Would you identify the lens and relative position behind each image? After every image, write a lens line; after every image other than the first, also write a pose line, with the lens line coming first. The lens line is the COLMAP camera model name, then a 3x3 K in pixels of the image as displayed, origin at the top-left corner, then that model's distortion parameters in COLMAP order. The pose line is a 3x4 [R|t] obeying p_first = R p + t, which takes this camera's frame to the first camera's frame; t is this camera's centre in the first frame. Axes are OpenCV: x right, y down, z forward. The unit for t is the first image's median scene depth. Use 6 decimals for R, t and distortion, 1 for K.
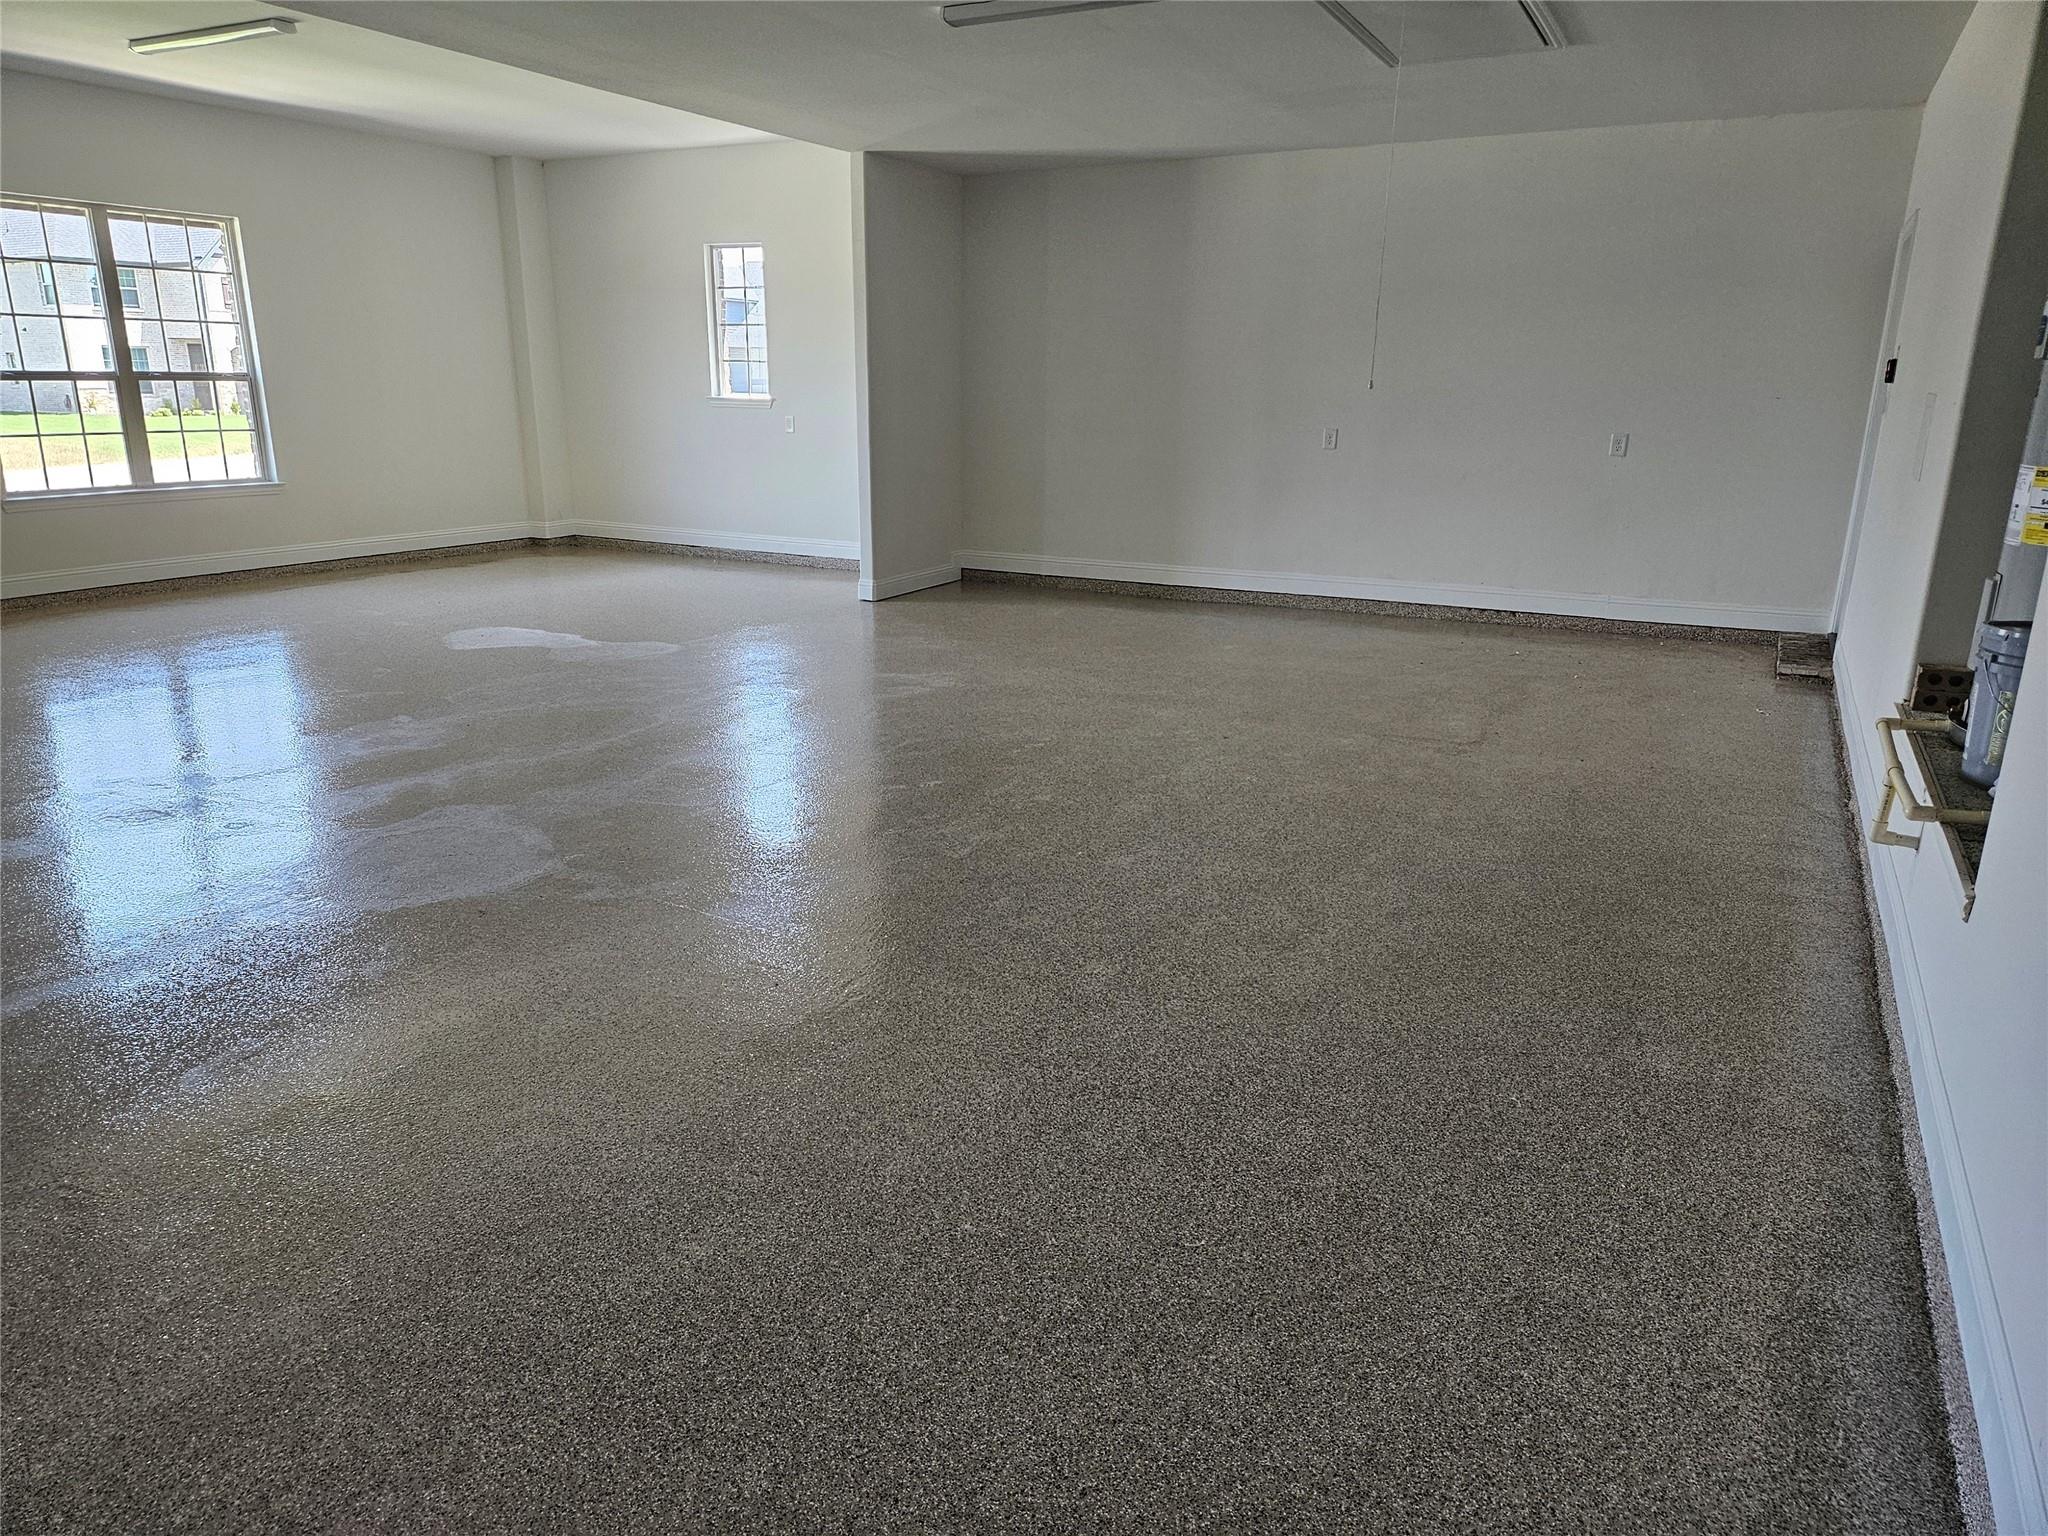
lens RADIAL K [[1360.4, 0, 1022.8], [0, 1360.4, 772.2], [0, 0, 1]] dist [0.040901, -0.037493]
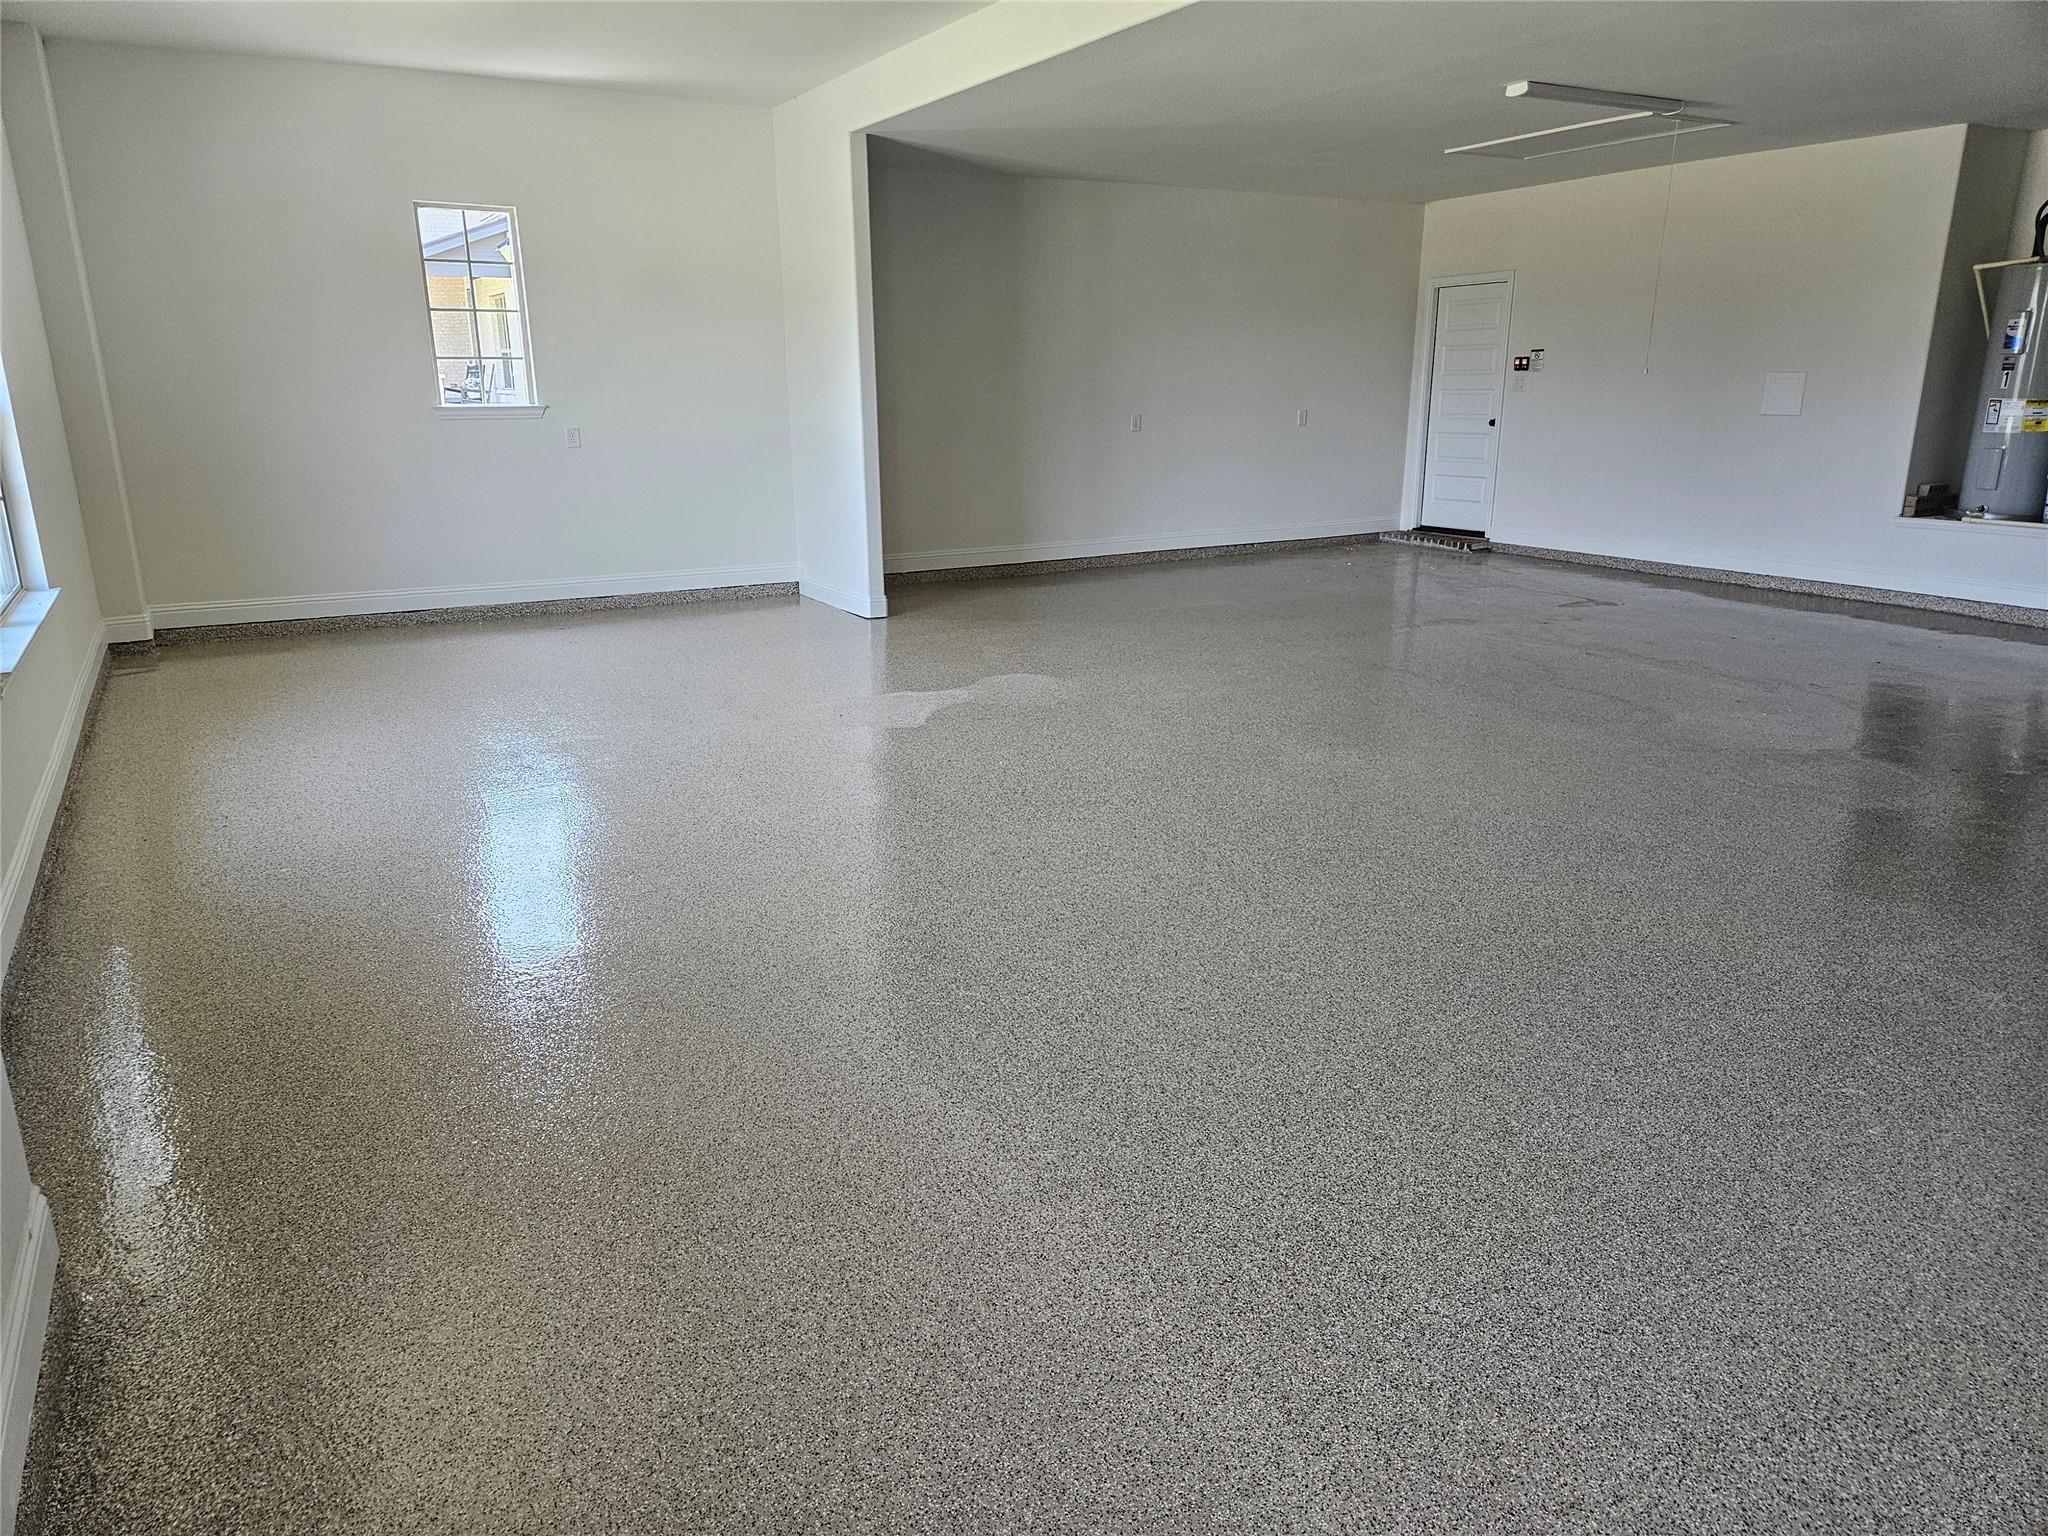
lens RADIAL K [[1360.4, 0, 1017.7], [0, 1360.4, 769.6], [0, 0, 1]] dist [0.040901, -0.037493]
pose [[0.525370, -0.245918, 0.814562, -0.829157], [0.246858, 0.960201, 0.130670, -0.120945], [-0.814278, 0.132431, 0.565167, 0.399414]]
